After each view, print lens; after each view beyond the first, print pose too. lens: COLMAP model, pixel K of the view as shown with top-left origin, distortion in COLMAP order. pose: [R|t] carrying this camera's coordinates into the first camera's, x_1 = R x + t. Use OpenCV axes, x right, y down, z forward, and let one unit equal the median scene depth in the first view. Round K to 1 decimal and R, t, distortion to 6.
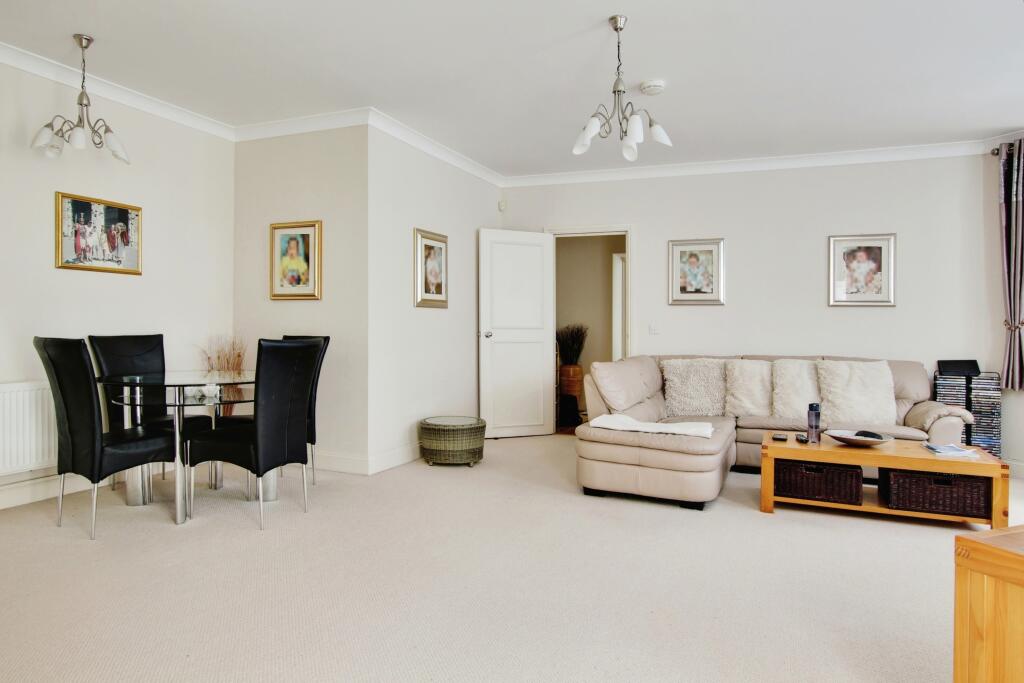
lens RADIAL K [[661.2, 0, 511.6], [0, 661.2, 334.4], [0, 0, 1]] dist [-0.007600, 0.015398]
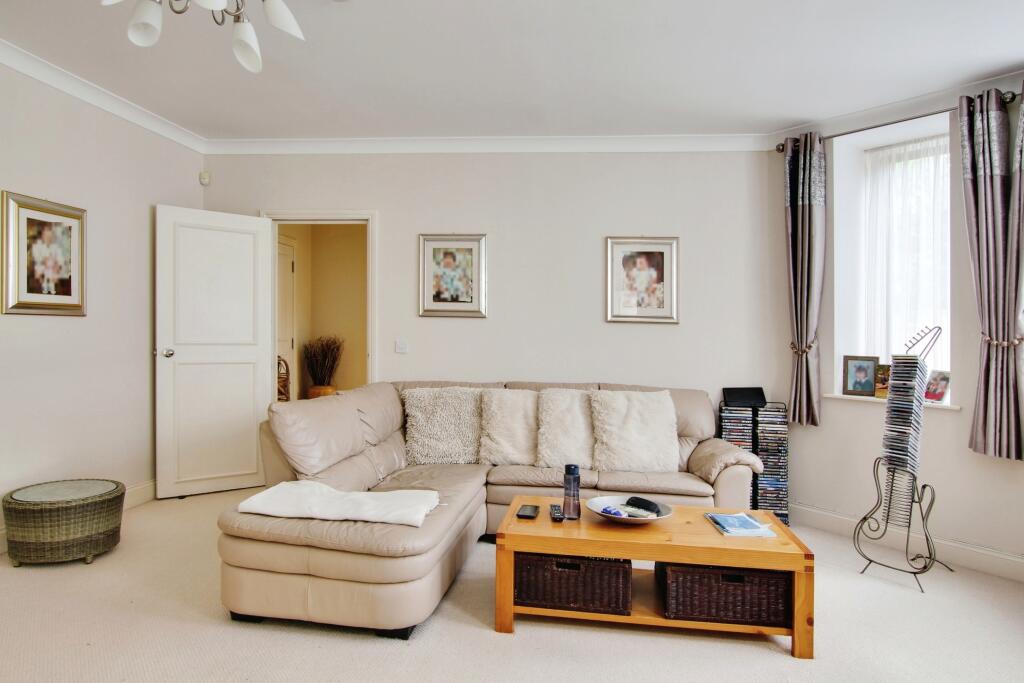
lens RADIAL K [[653.7, 0, 513.8], [0, 653.7, 317.6], [0, 0, 1]] dist [0.000882, 0.002891]
pose [[0.963577, 0.016589, 0.266916, 0.168731], [-0.008200, 0.999438, -0.032514, -0.022741], [-0.267306, 0.029141, 0.963171, 0.274066]]
